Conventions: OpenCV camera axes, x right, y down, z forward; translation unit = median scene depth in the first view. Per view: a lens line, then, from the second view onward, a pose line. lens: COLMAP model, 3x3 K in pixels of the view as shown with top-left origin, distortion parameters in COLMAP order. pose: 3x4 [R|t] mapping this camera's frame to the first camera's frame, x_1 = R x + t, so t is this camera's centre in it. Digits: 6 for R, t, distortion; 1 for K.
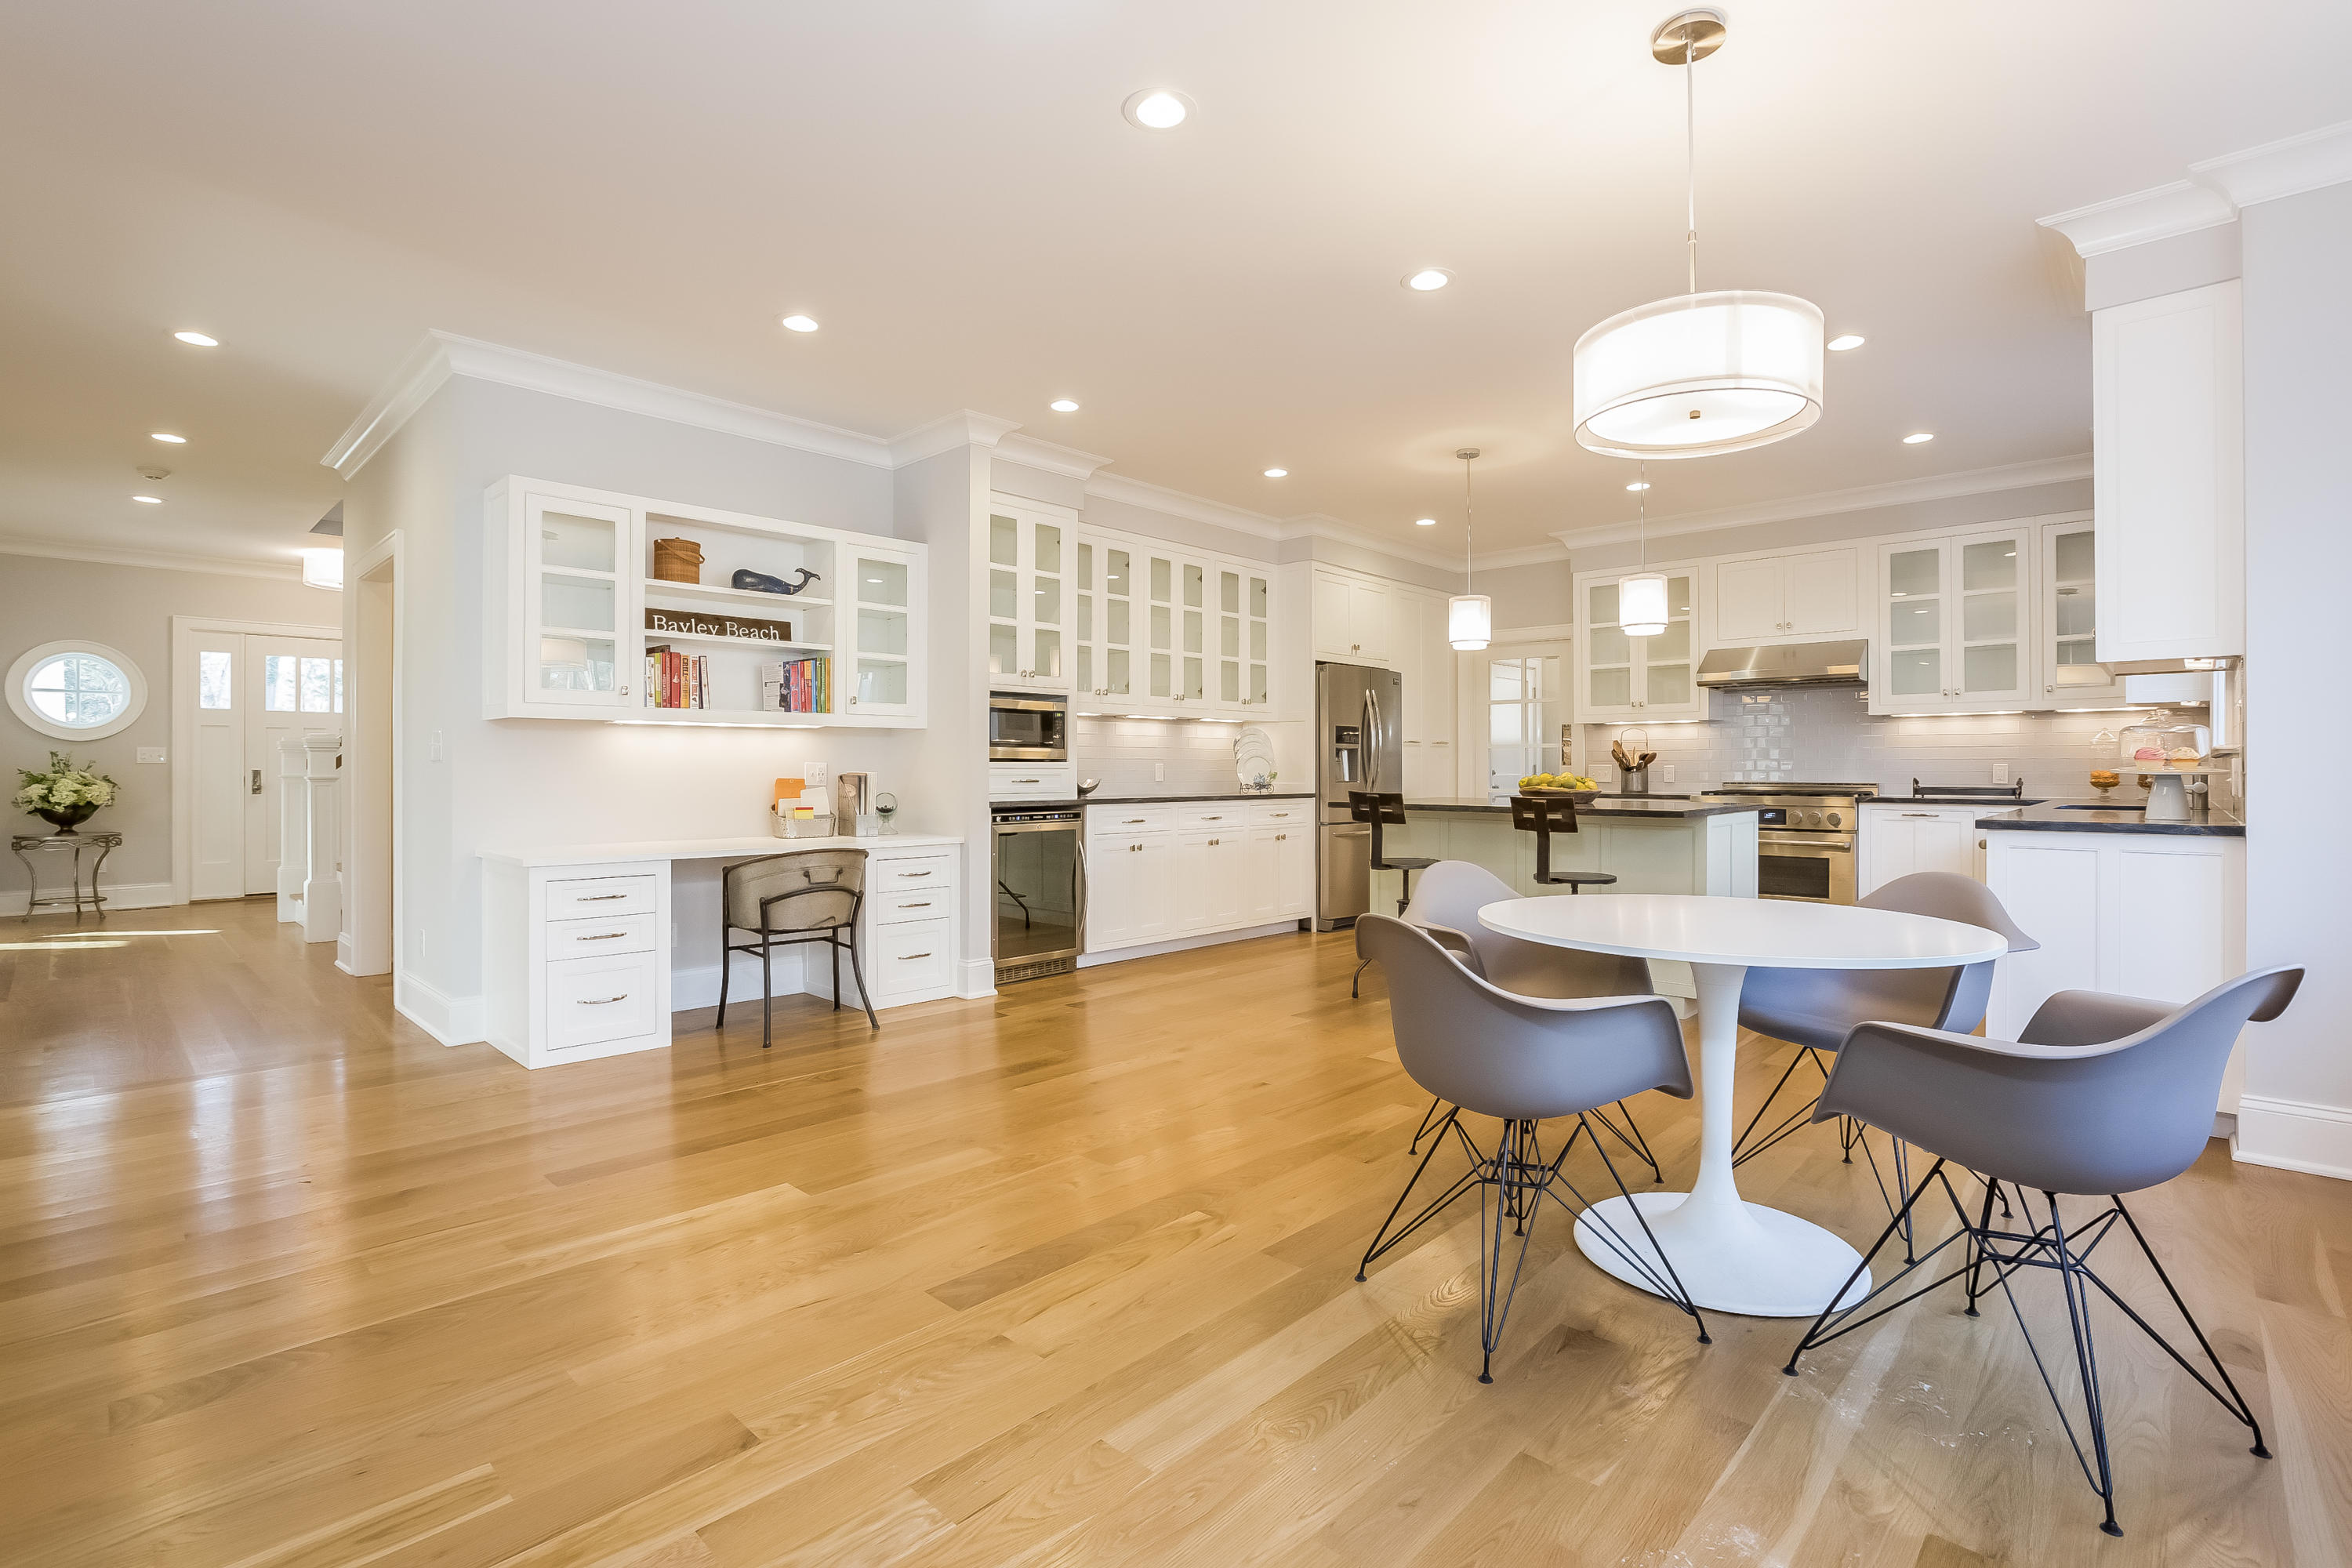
lens RADIAL K [[1086.7, 0, 1176.0], [0, 1086.7, 784.0], [0, 0, 1]] dist [-0.038281, 0.000405]
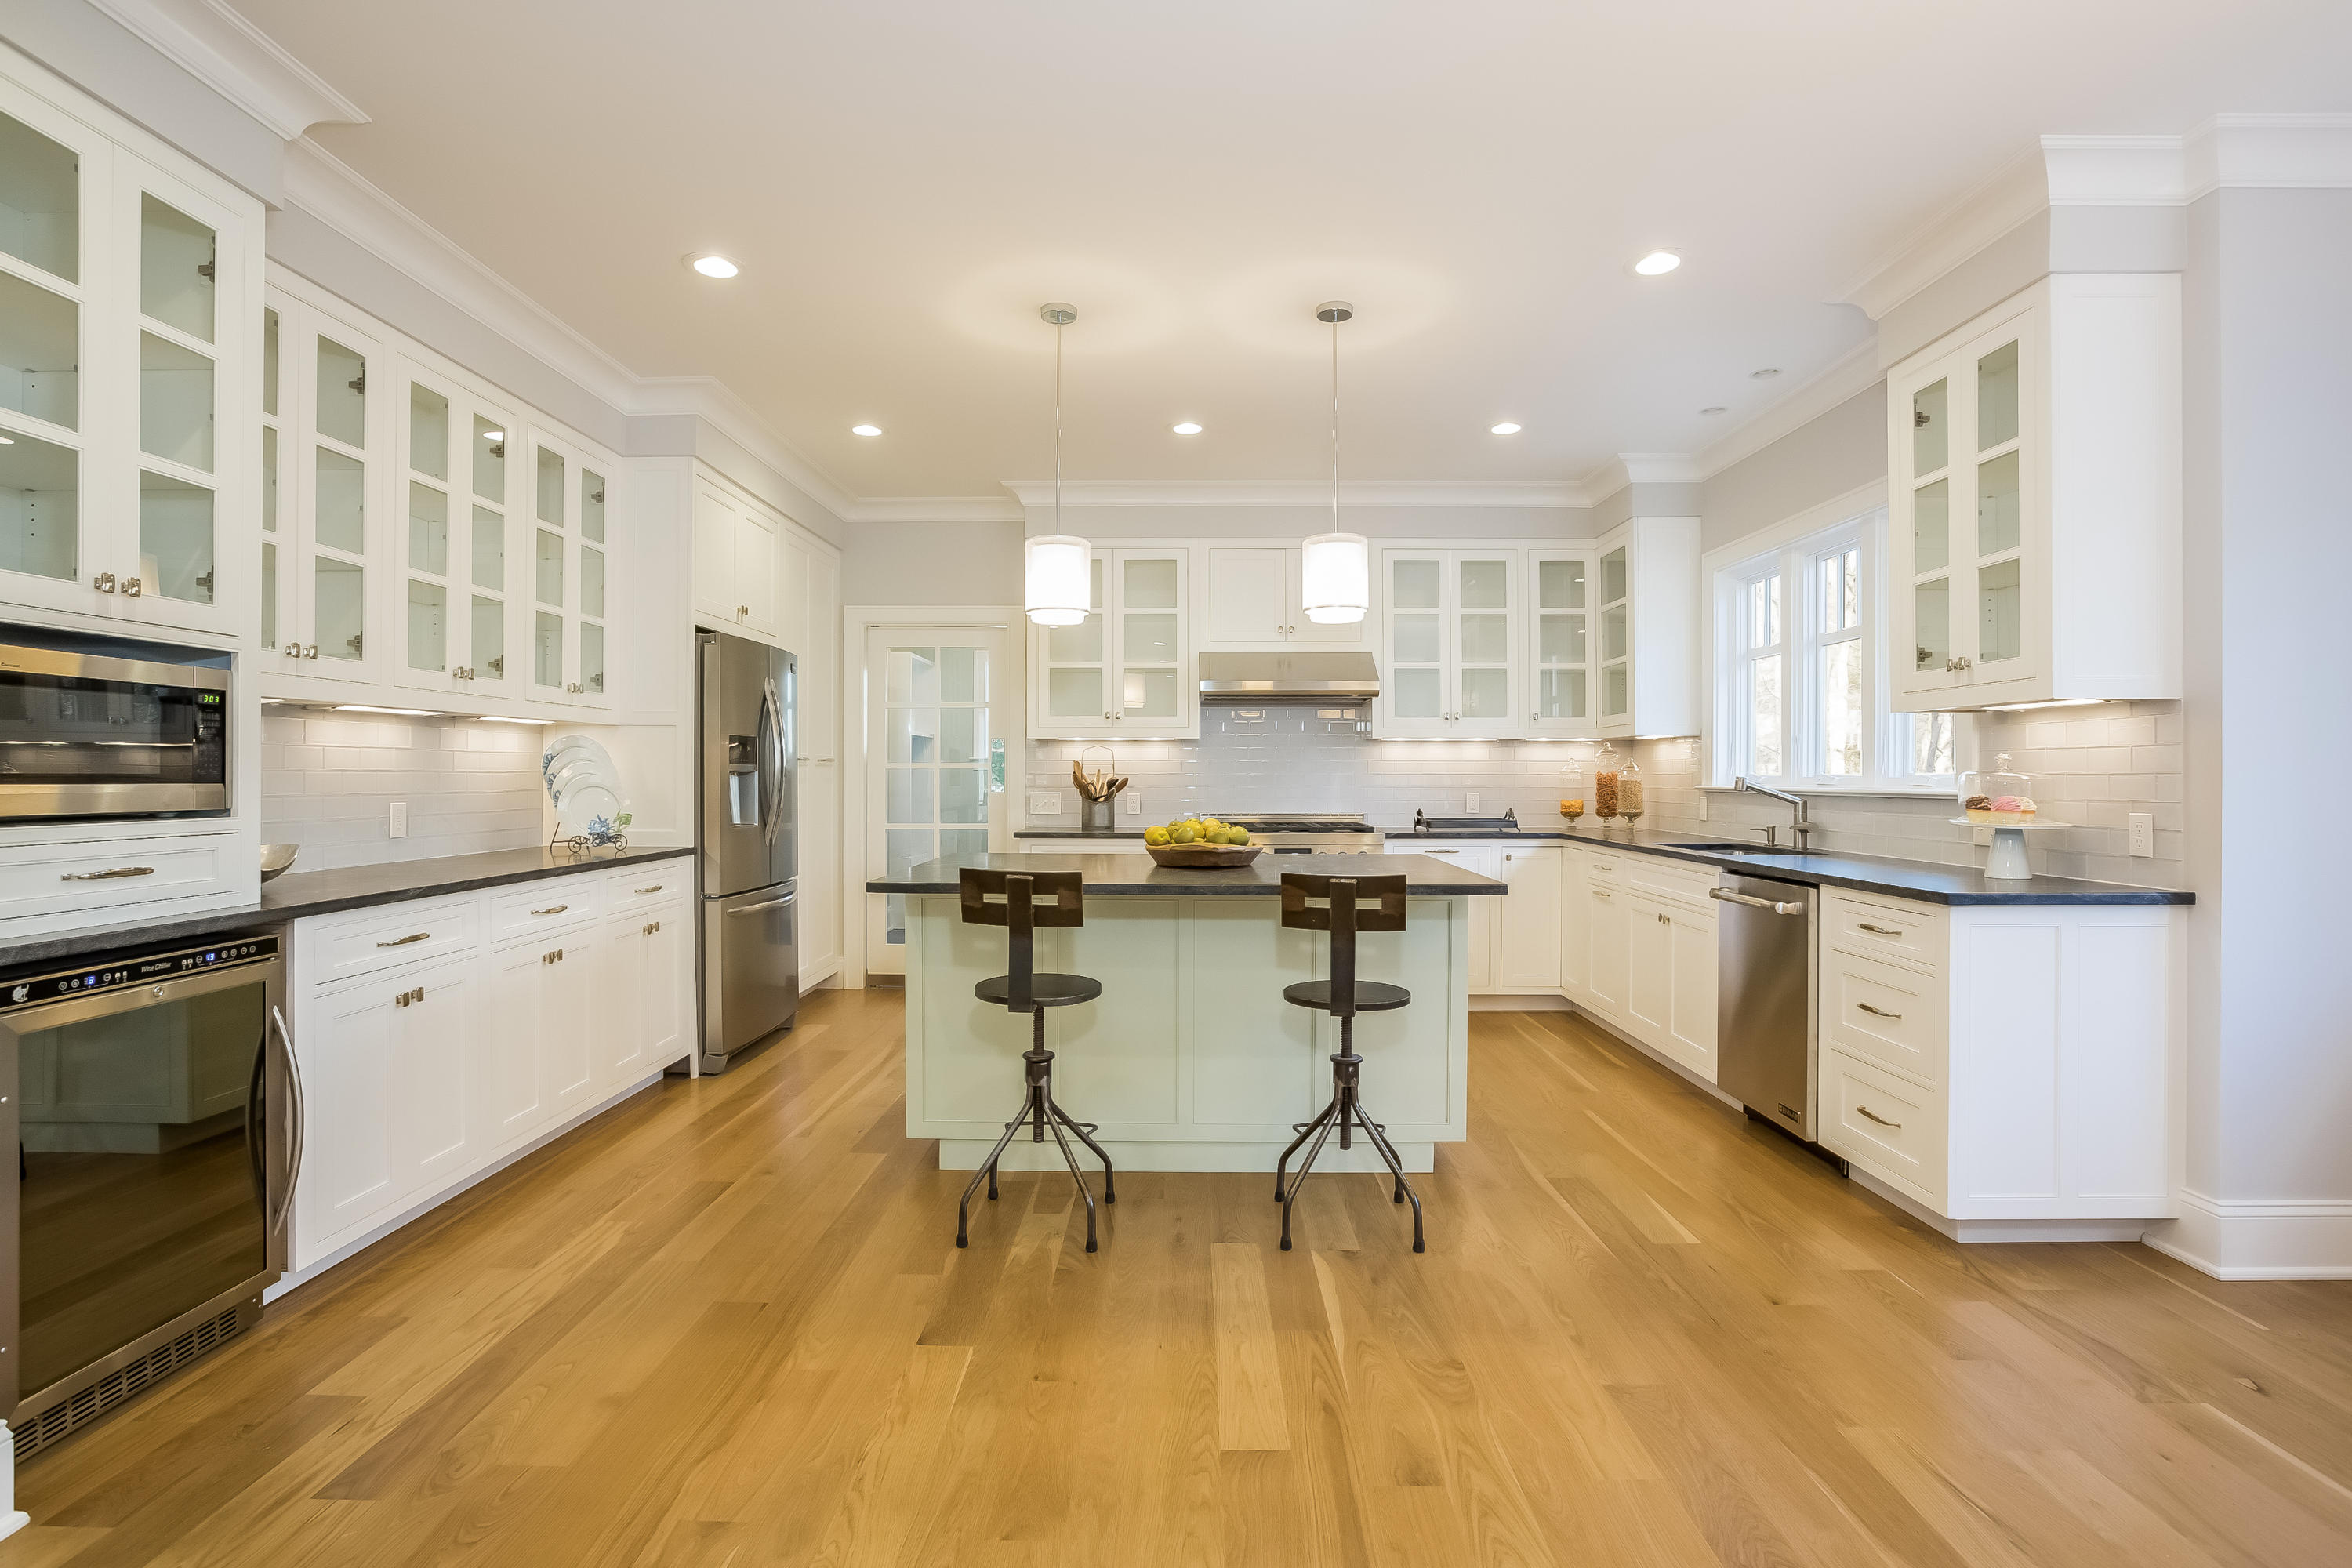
lens RADIAL K [[1128.6, 0, 1176.0], [0, 1128.6, 784.0], [0, 0, 1]] dist [-0.073101, 0.032012]
pose [[0.730182, -0.005062, 0.683234, -0.106754], [0.008828, 0.999959, -0.002027, -0.025010], [-0.683195, 0.007512, 0.730197, 0.410026]]
